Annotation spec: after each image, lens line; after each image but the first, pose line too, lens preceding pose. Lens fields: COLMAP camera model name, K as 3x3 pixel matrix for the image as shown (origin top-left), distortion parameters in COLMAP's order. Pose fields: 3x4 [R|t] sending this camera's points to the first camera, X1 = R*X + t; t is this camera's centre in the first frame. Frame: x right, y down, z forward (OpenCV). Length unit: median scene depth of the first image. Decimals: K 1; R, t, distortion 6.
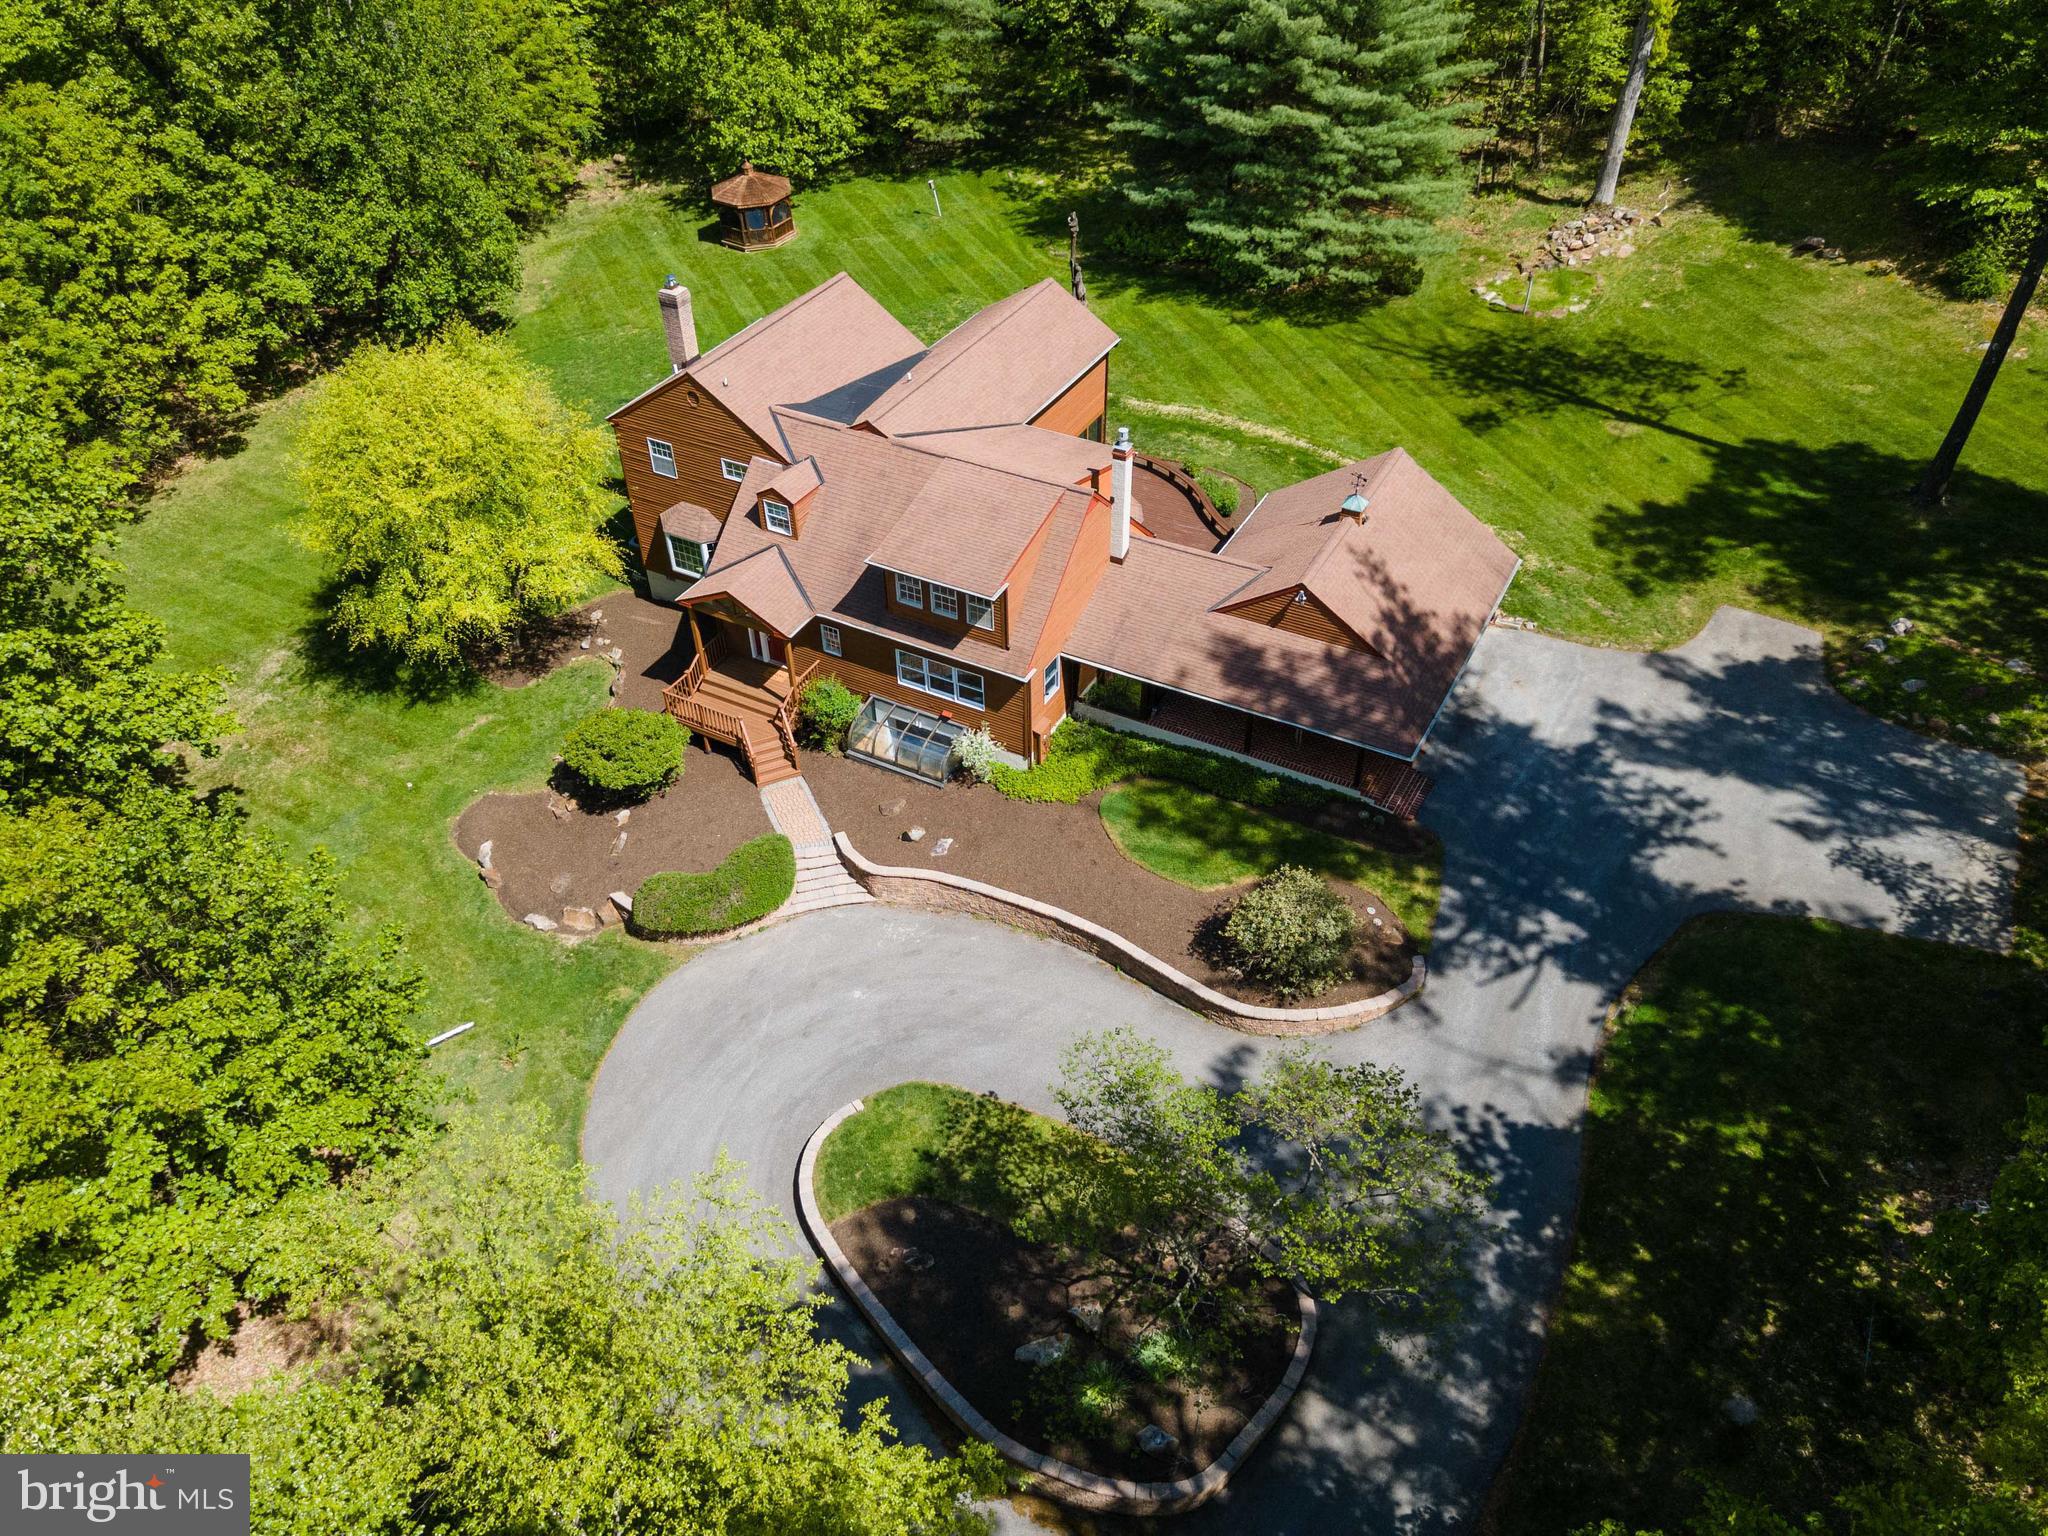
lens RADIAL K [[1496.3, 0, 1020.2], [0, 1496.3, 752.7], [0, 0, 1]] dist [0.022174, 0.027634]
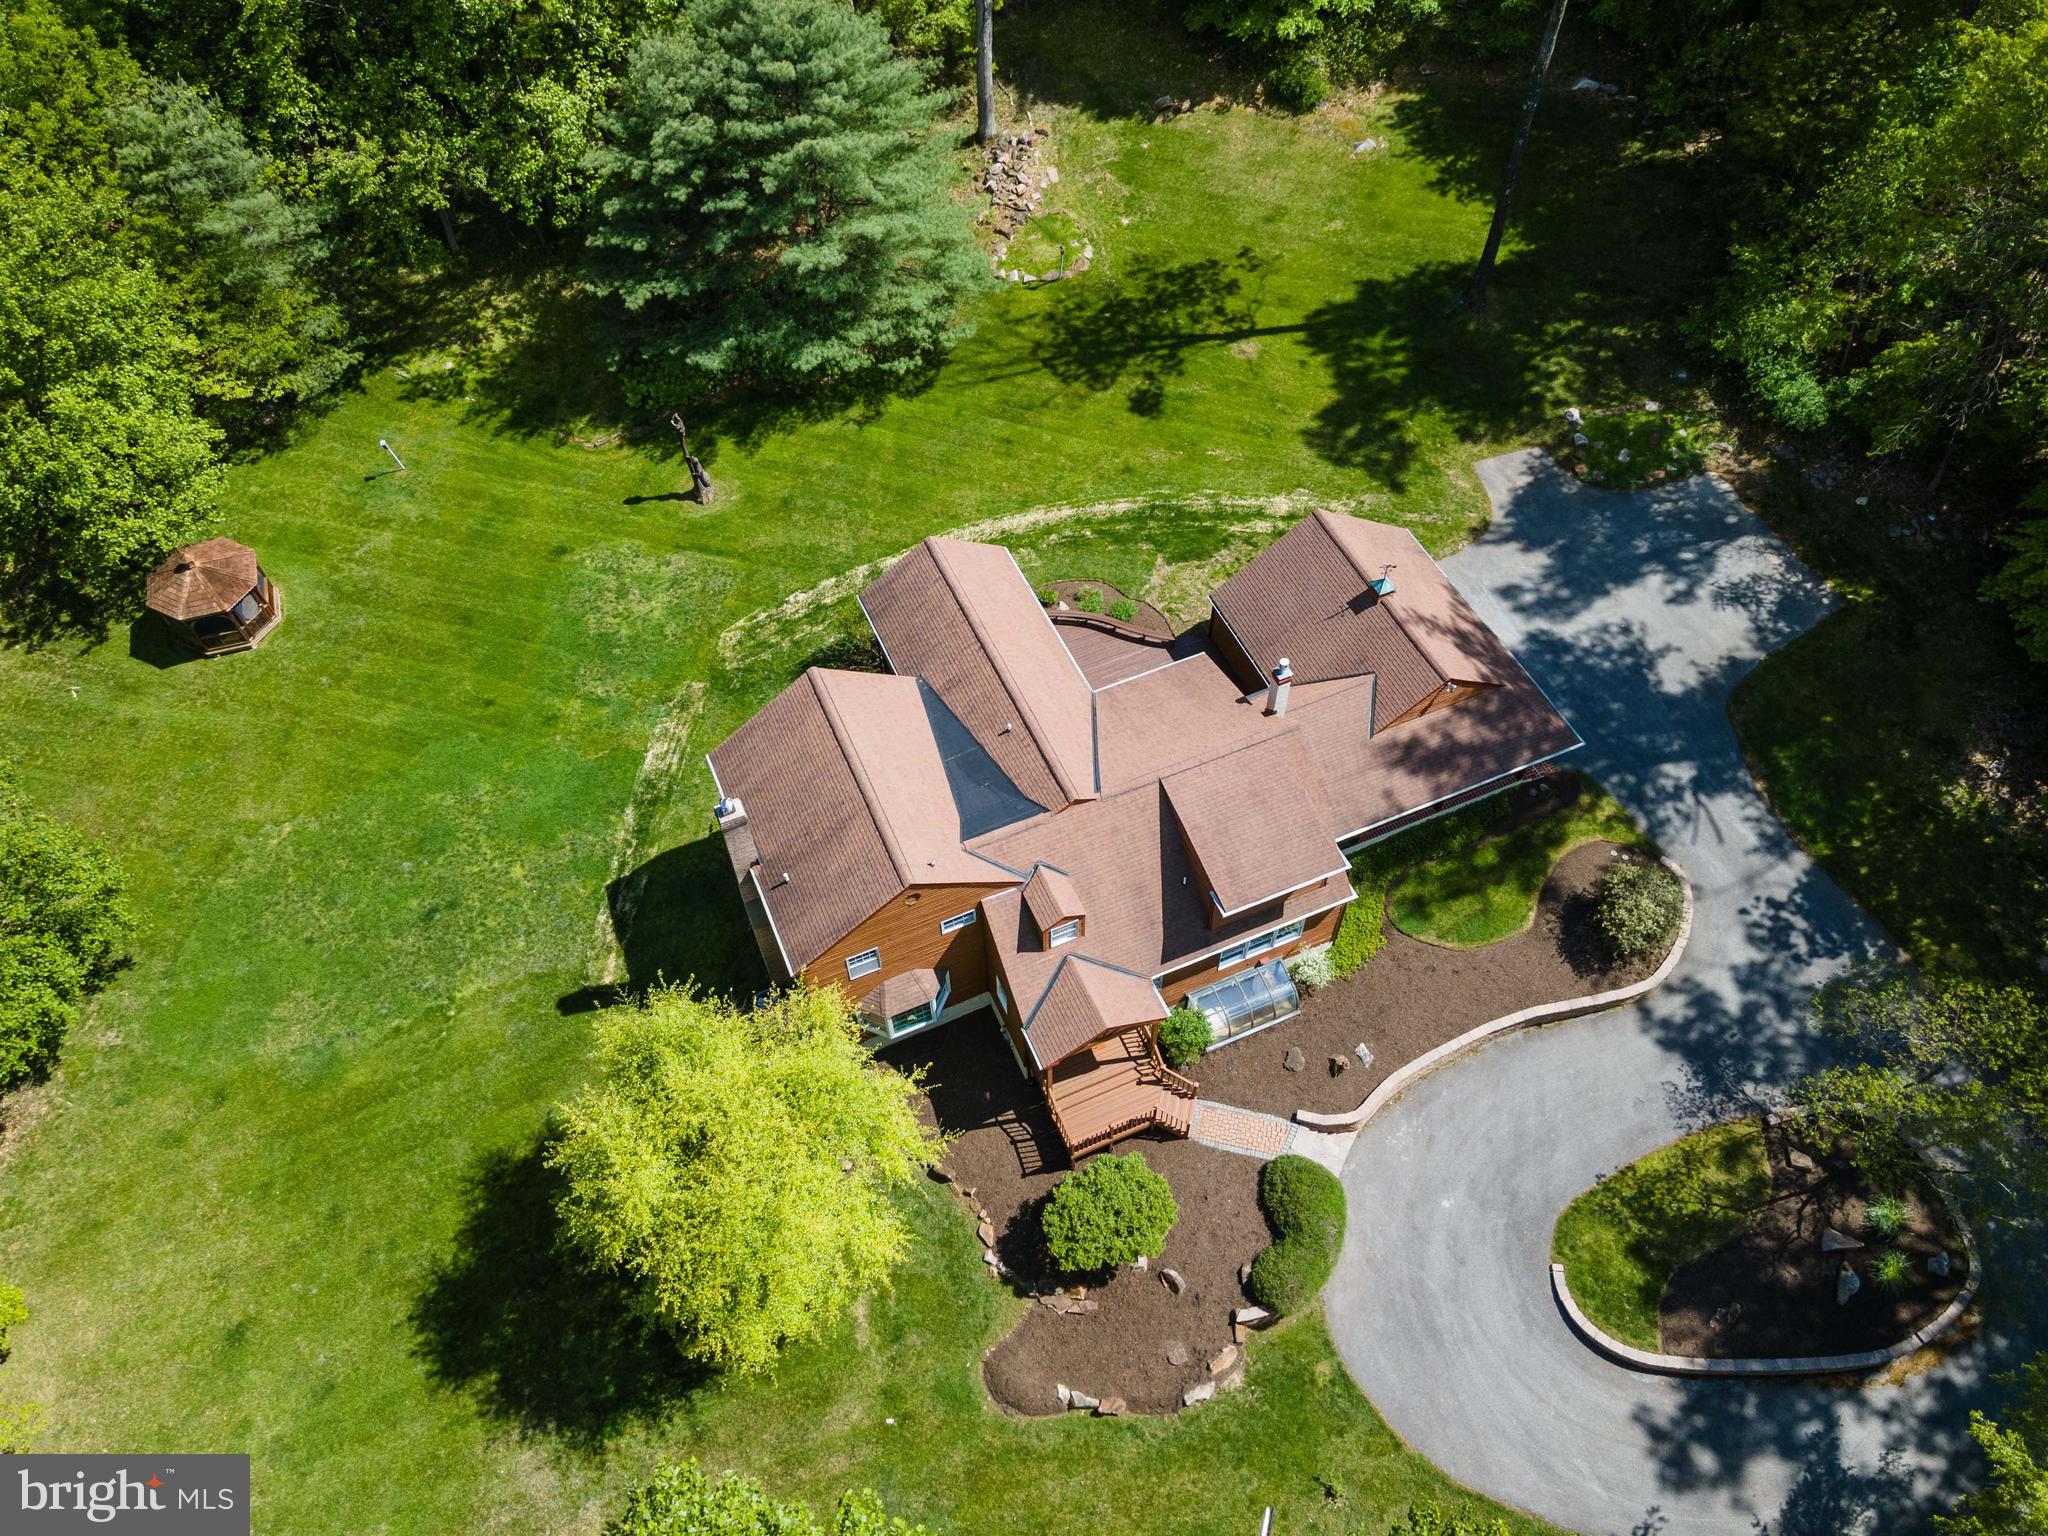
lens RADIAL K [[1496.3, 0, 1020.2], [0, 1496.3, 752.7], [0, 0, 1]] dist [0.022174, 0.027634]
pose [[0.616777, -0.631113, 0.470407, -0.506357], [0.513225, 0.775552, 0.367586, -0.557677], [-0.596813, 0.014707, 0.802245, 0.208653]]
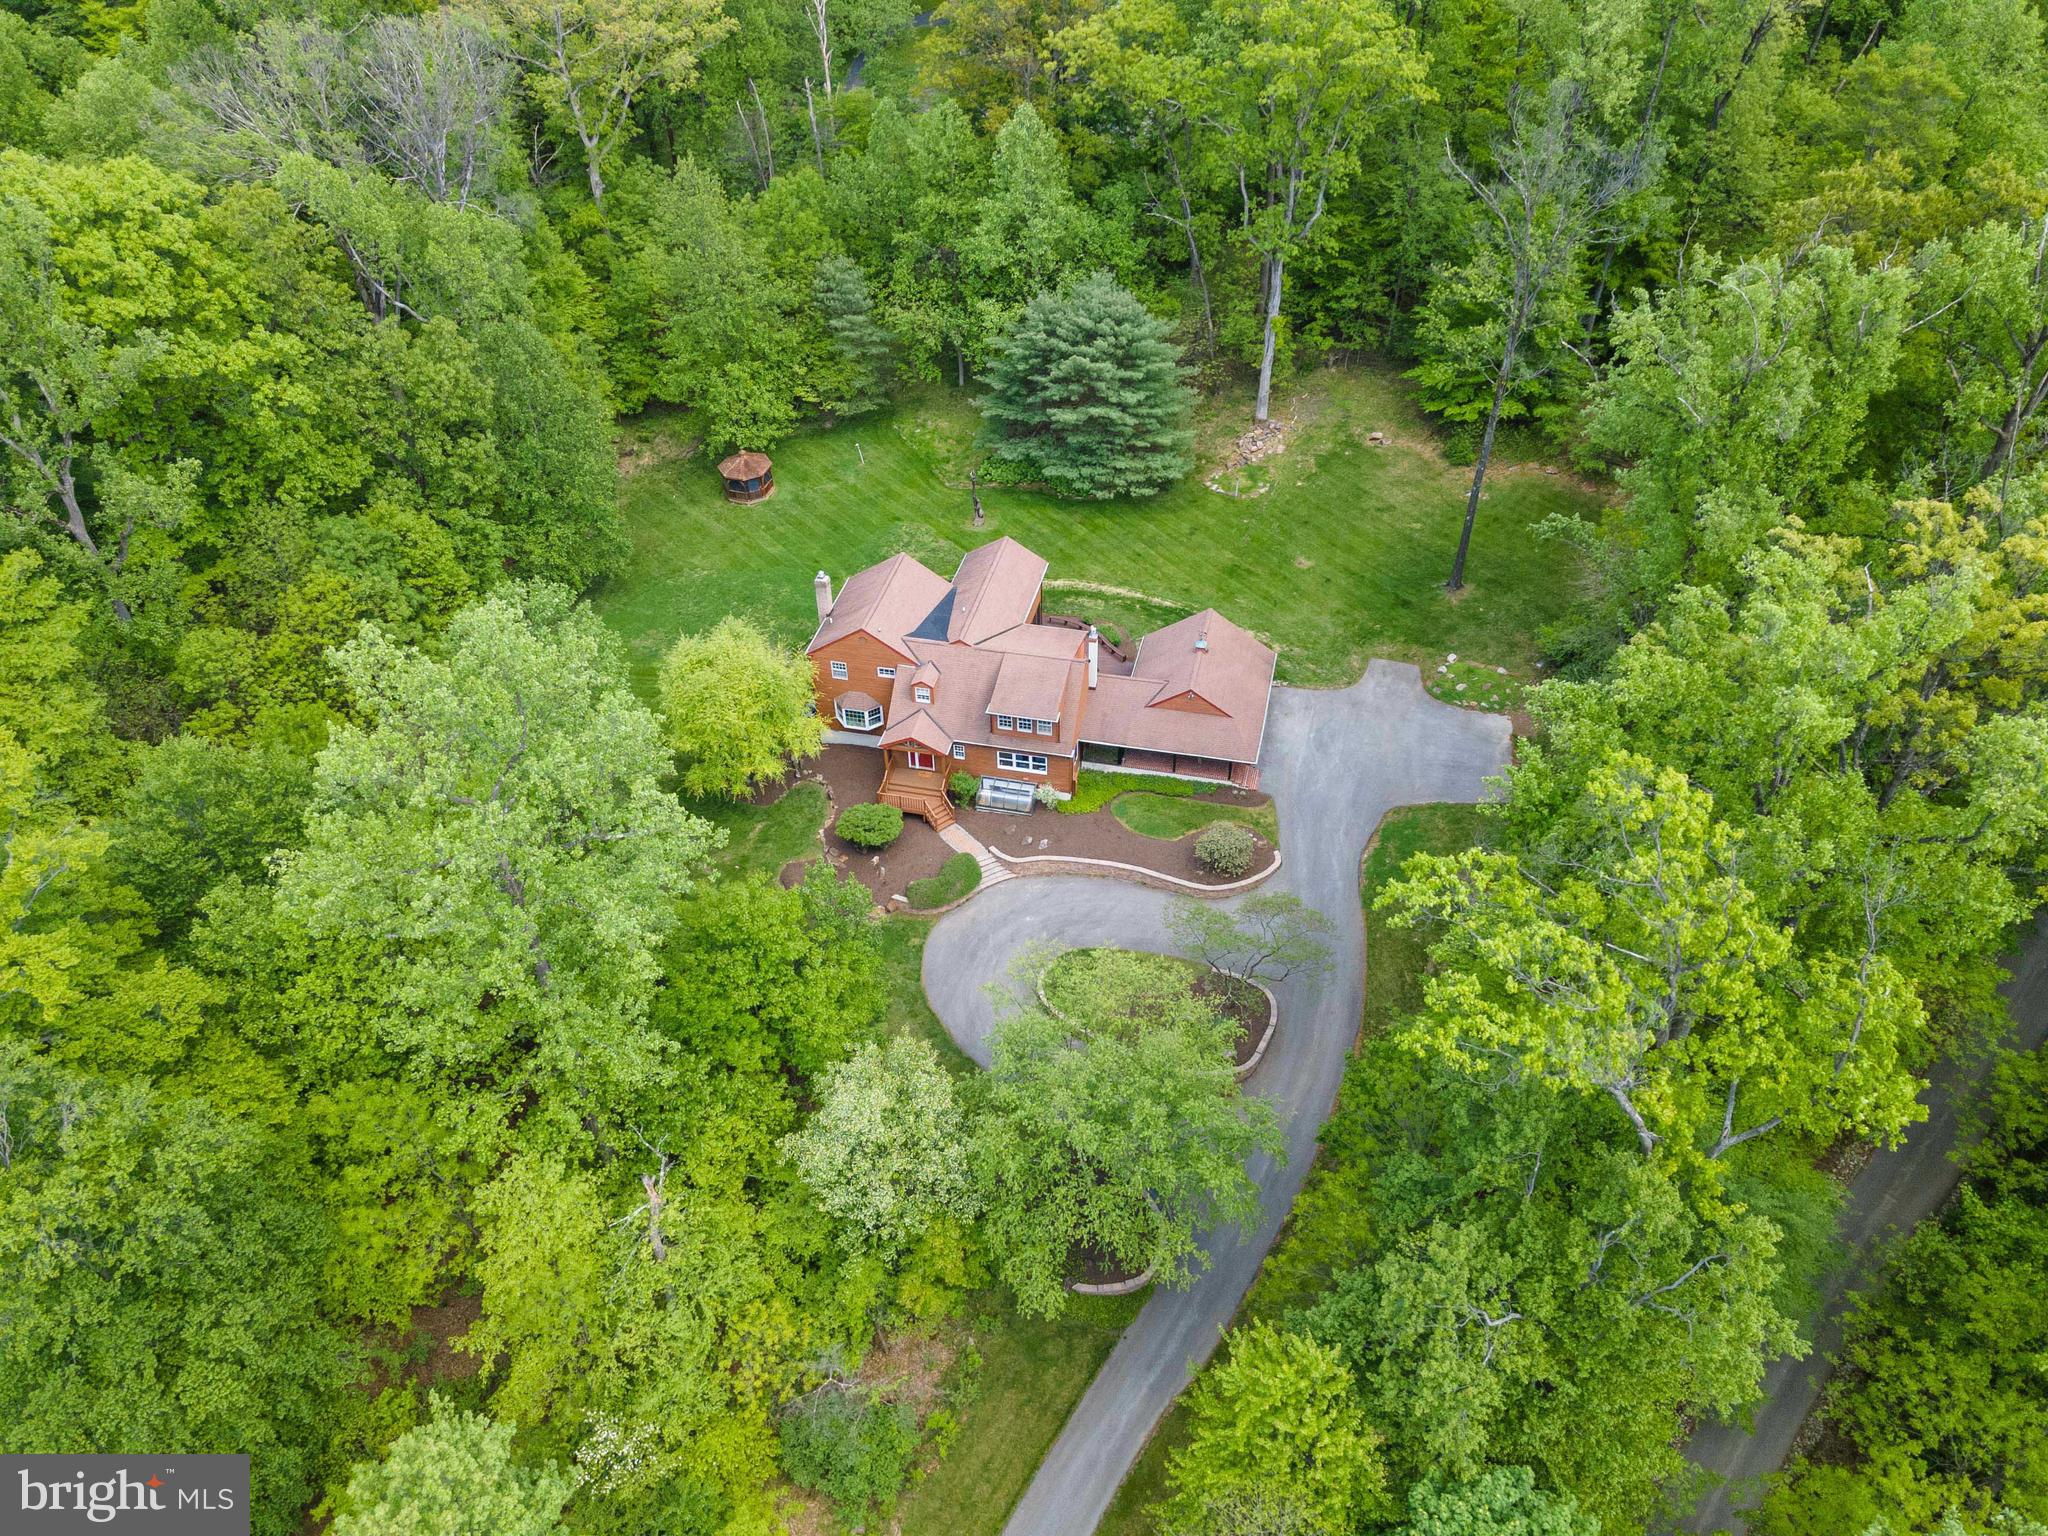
lens RADIAL K [[1496.3, 0, 1020.2], [0, 1496.3, 752.7], [0, 0, 1]] dist [0.022174, 0.027634]
pose [[0.964267, -0.169330, 0.203754, -0.402978], [0.171618, 0.985142, 0.006522, -0.065972], [-0.201831, 0.028678, 0.979000, -0.835747]]
